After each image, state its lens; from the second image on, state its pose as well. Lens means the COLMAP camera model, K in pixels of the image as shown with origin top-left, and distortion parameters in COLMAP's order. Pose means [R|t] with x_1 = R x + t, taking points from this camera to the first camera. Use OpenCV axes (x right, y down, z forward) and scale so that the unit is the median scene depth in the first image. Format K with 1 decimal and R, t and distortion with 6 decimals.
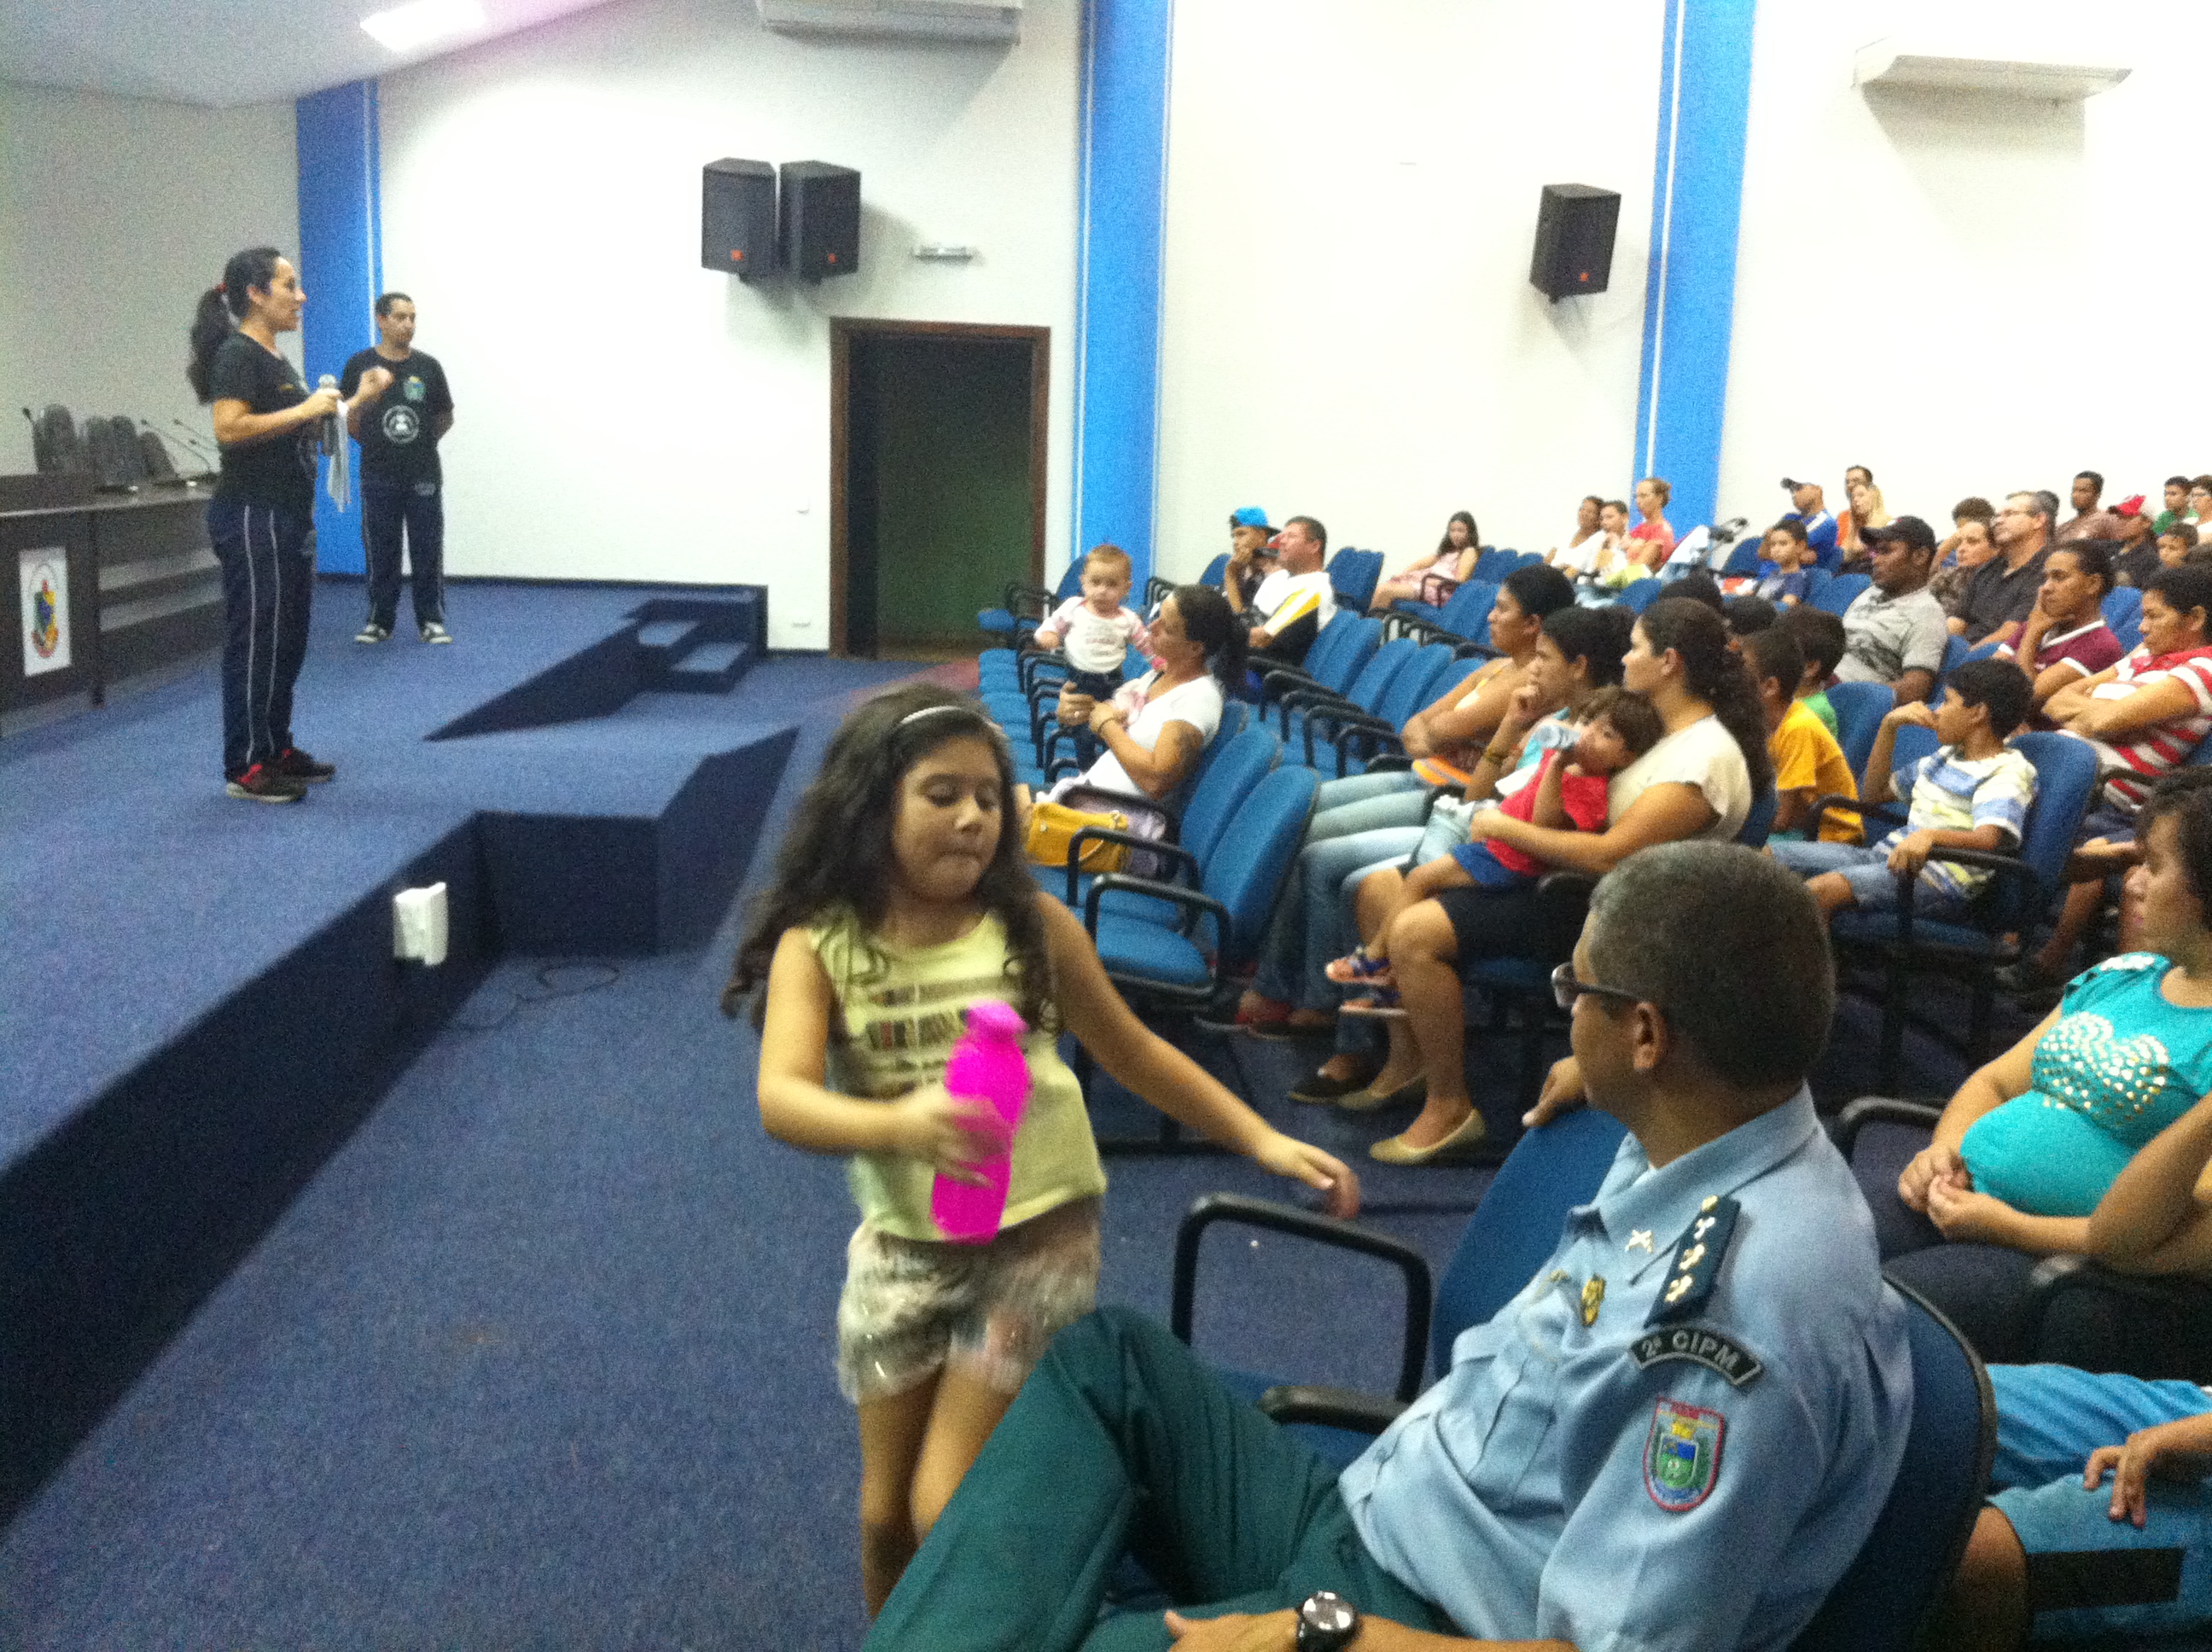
lens RADIAL K [[2095.5, 0, 1106.0], [0, 2095.5, 826.0], [0, 0, 1]] dist [0.143499, -0.418881]
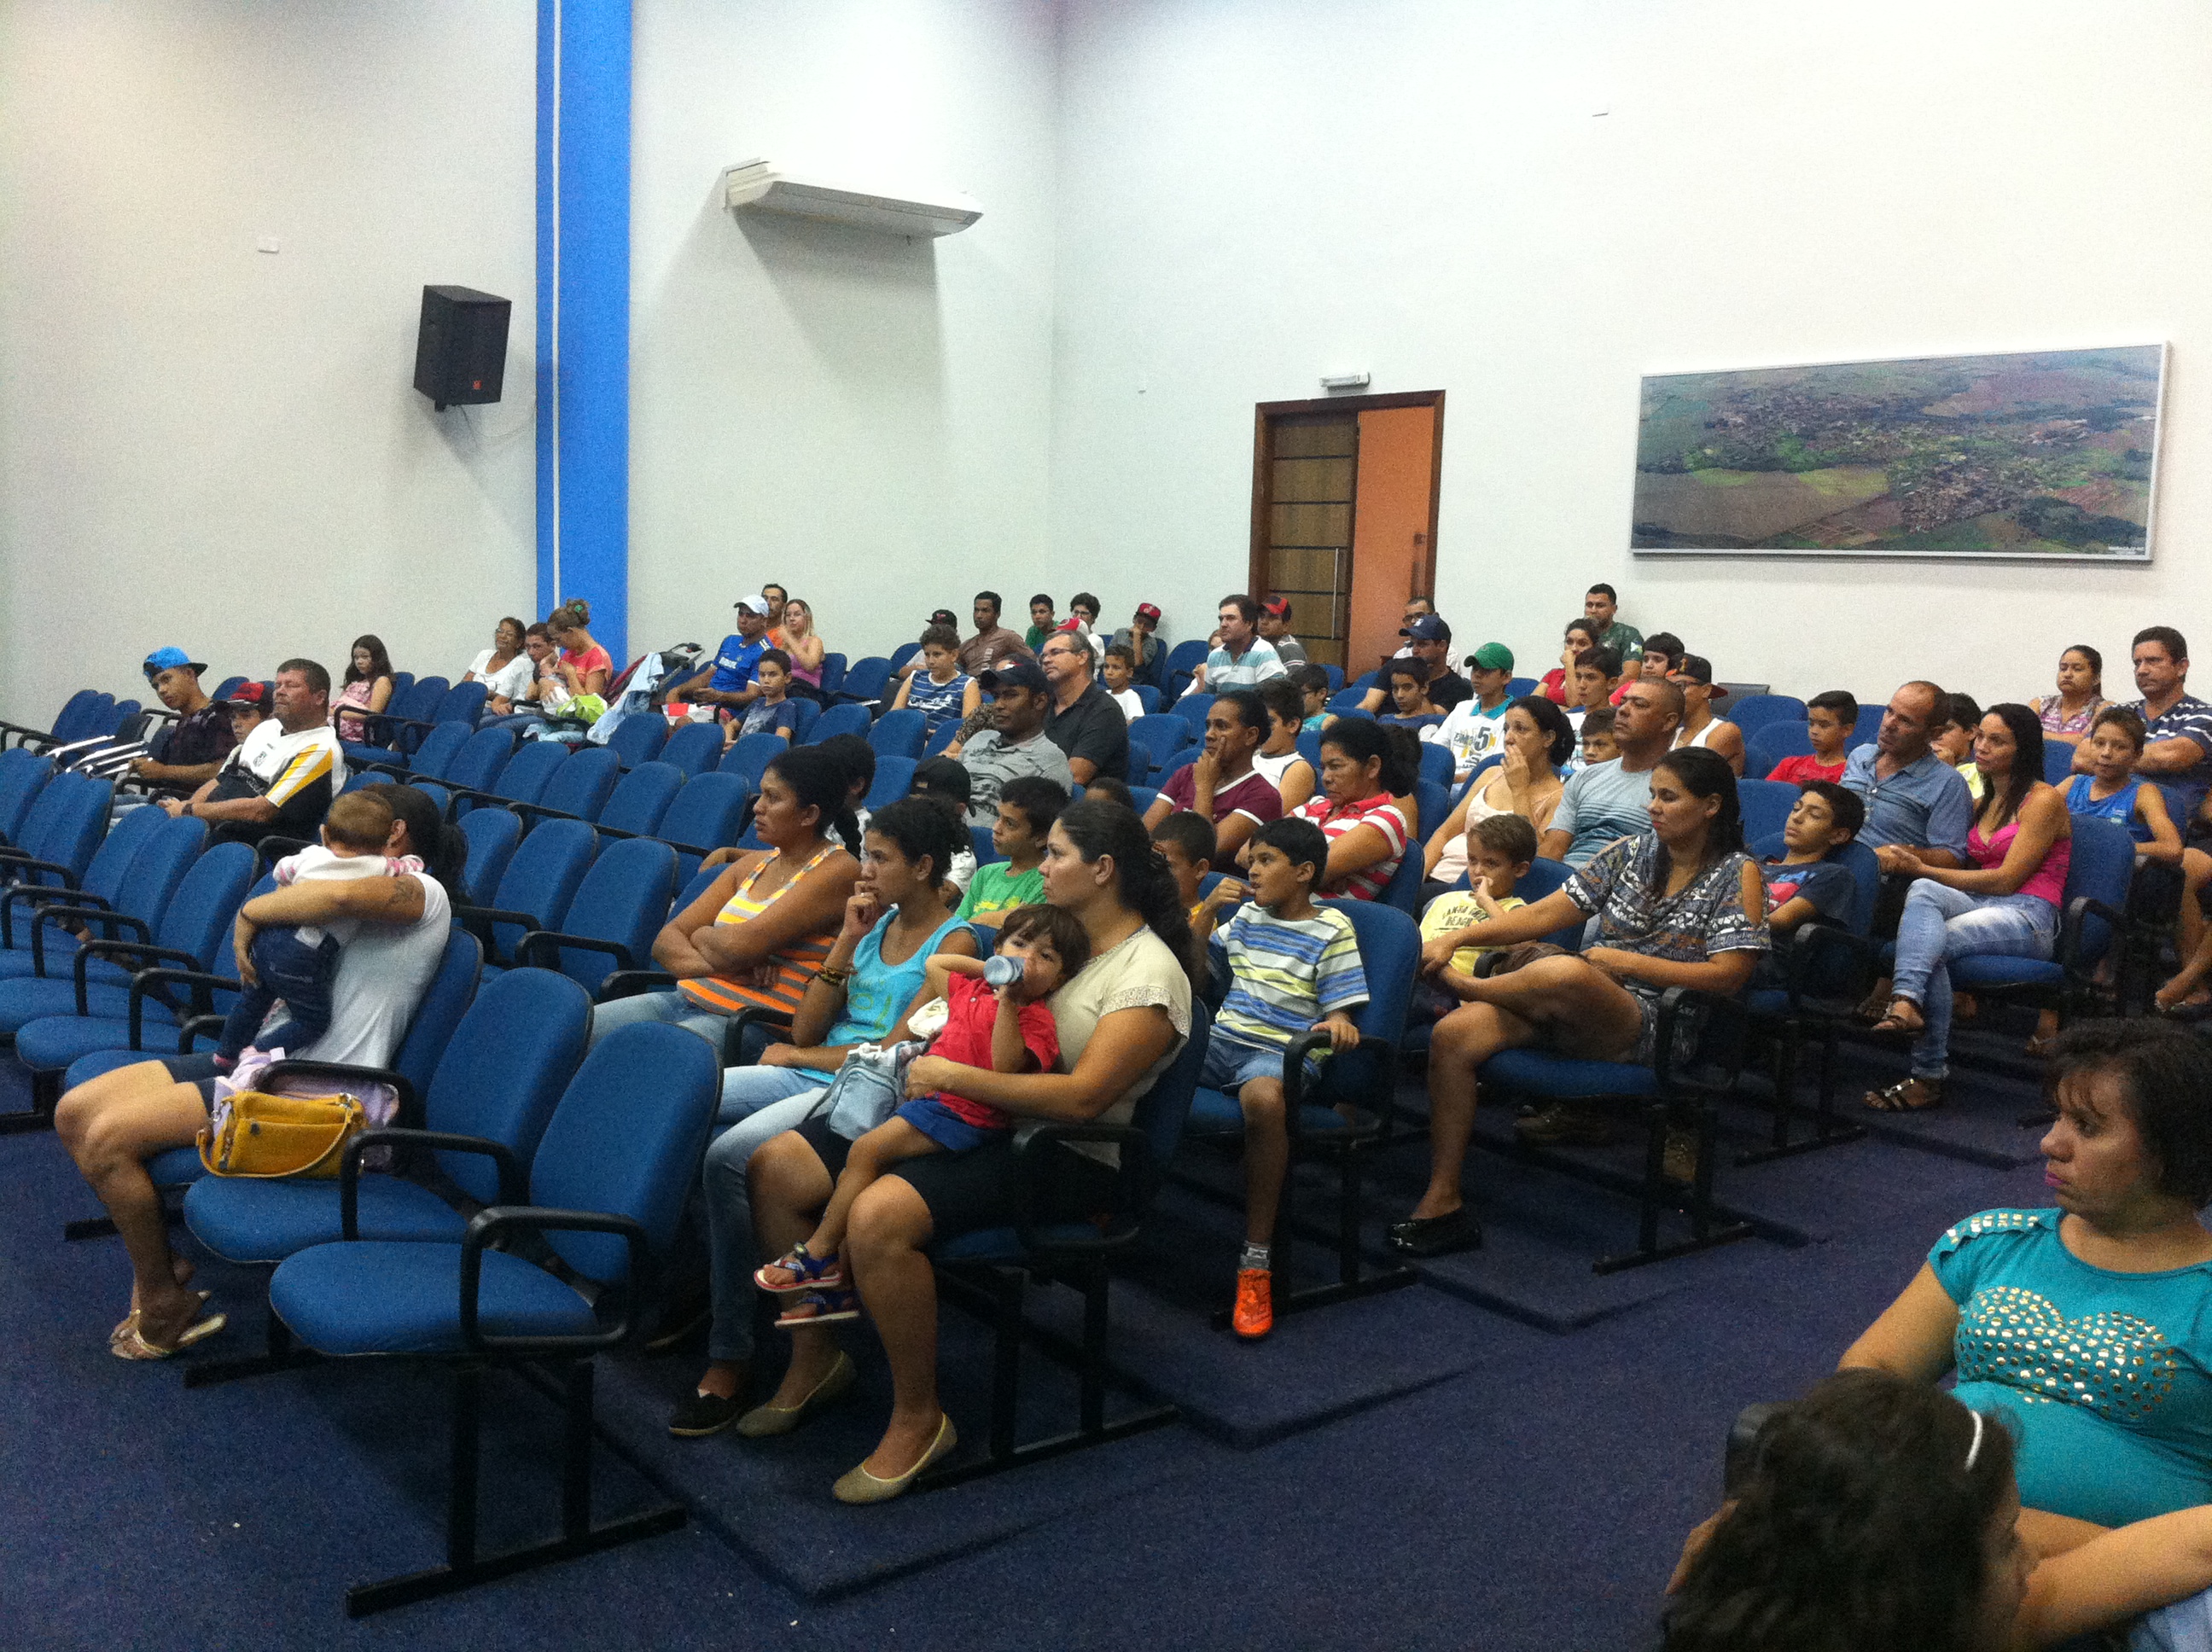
lens RADIAL K [[2095.5, 0, 1106.0], [0, 2095.5, 826.0], [0, 0, 1]] dist [0.143499, -0.418881]
pose [[0.833601, -0.070055, 0.547906, -0.176277], [0.092877, 0.995579, -0.014013, -0.066073], [-0.544502, 0.062569, 0.836422, 0.191197]]
